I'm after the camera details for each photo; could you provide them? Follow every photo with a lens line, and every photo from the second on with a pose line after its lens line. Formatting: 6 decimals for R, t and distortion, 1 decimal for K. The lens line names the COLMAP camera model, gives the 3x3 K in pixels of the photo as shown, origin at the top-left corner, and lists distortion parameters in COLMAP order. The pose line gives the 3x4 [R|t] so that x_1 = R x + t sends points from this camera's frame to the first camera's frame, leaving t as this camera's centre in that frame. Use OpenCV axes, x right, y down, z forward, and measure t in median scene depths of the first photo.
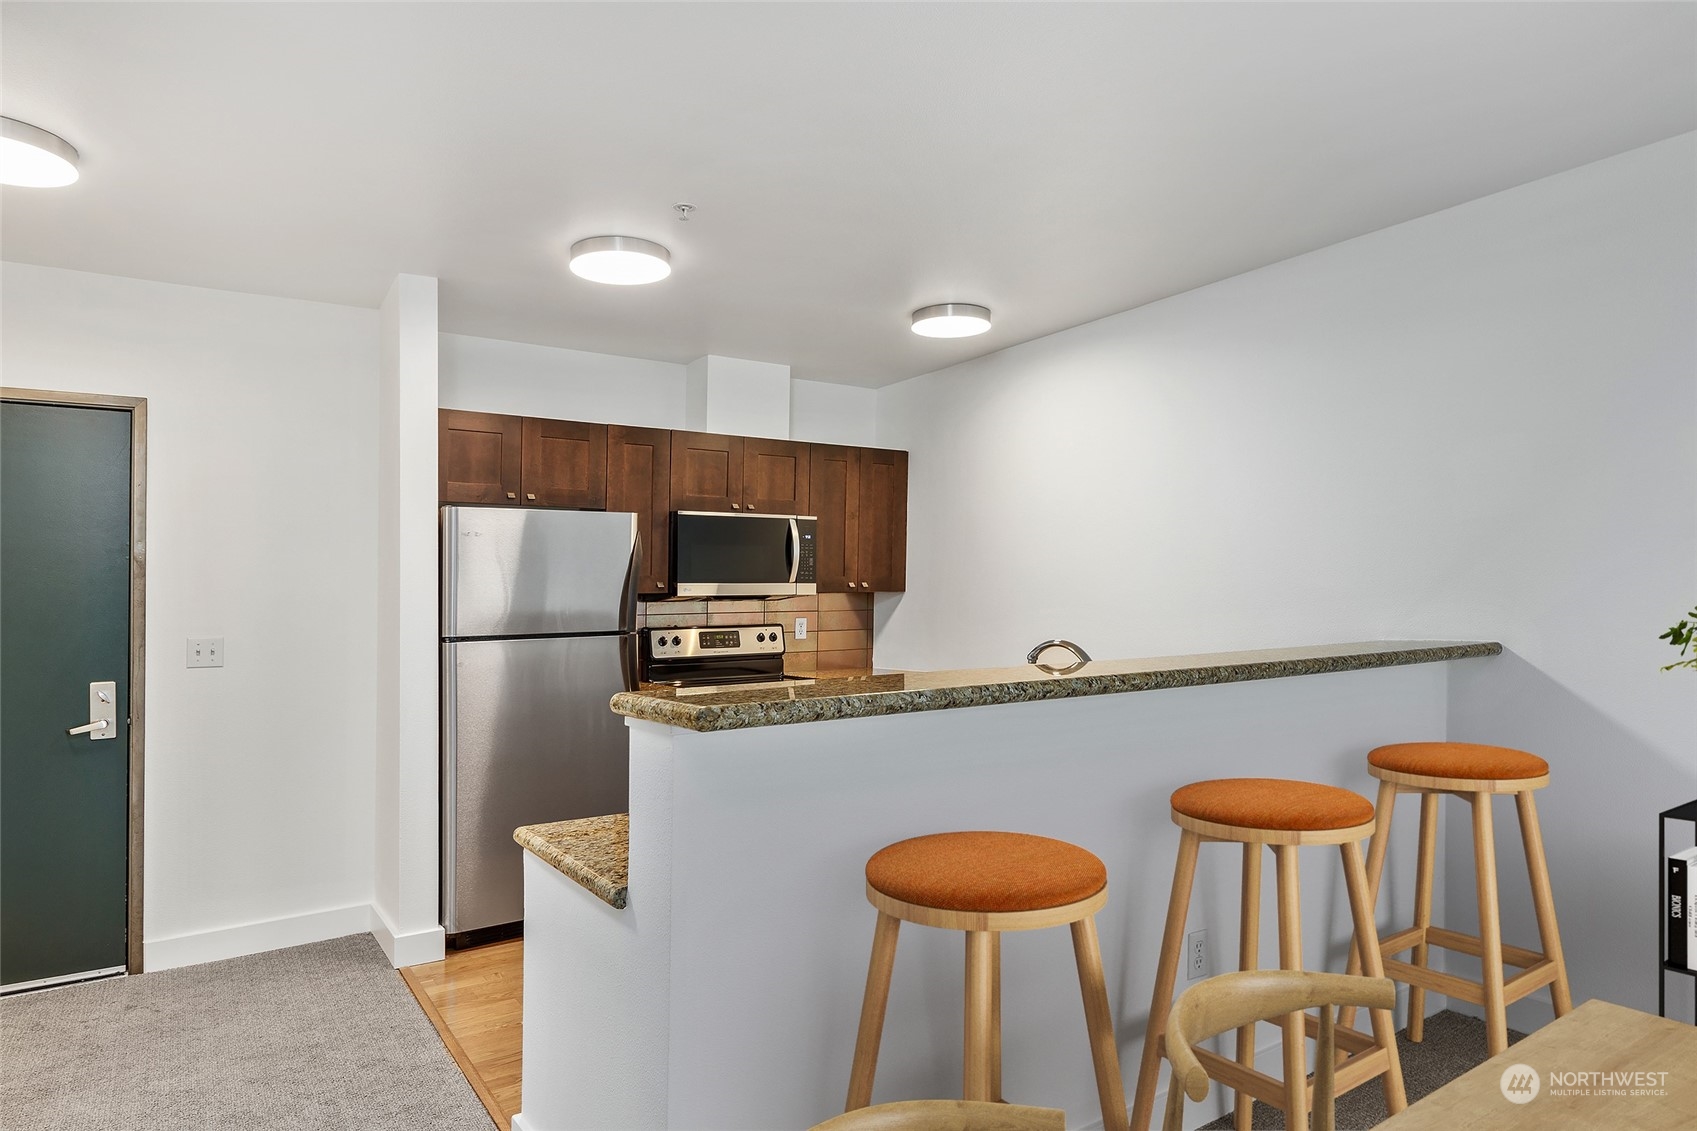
lens RADIAL K [[960.9, 0, 843.2], [0, 960.9, 576.5], [0, 0, 1]] dist [-0.001680, 0.001601]
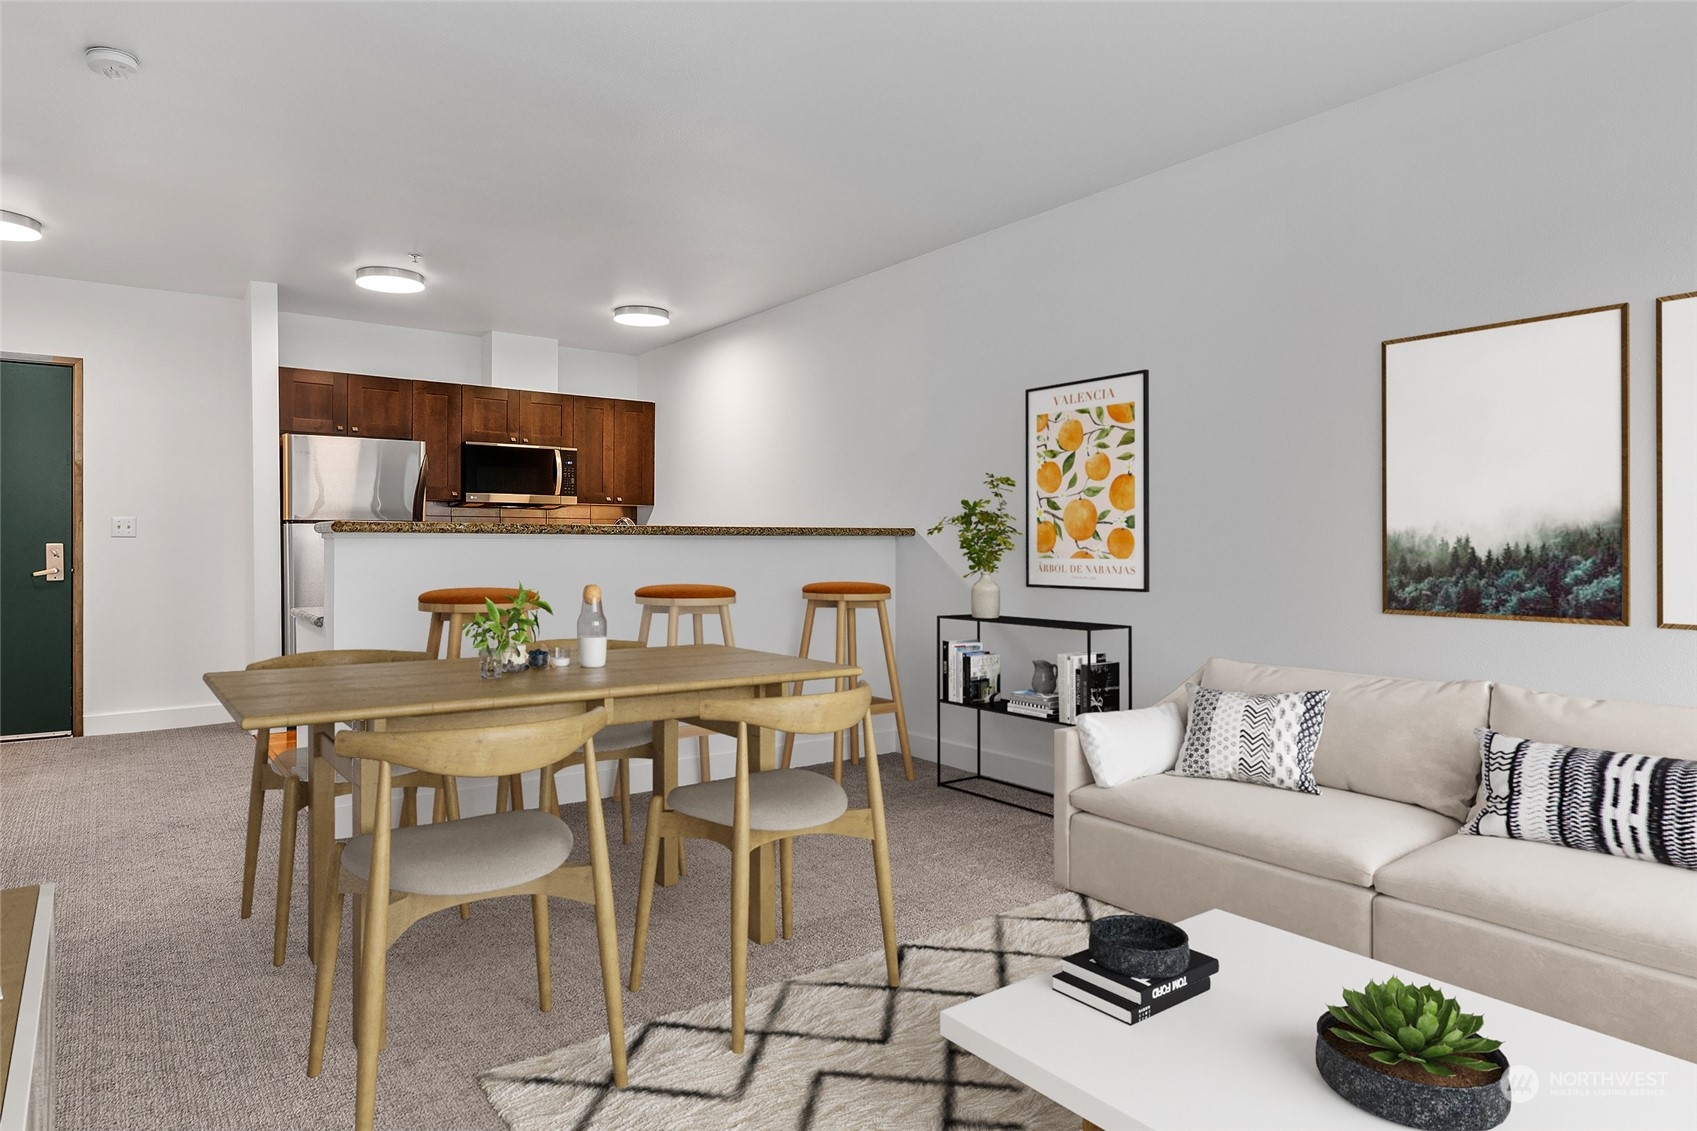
lens RADIAL K [[960.9, 0, 834.9], [0, 960.9, 553.1], [0, 0, 1]] dist [-0.001680, 0.001601]
pose [[0.999191, 0.017119, 0.036400, 0.369336], [-0.018361, 0.999252, 0.034042, 0.043508], [-0.035790, -0.034683, 0.998757, -0.508913]]
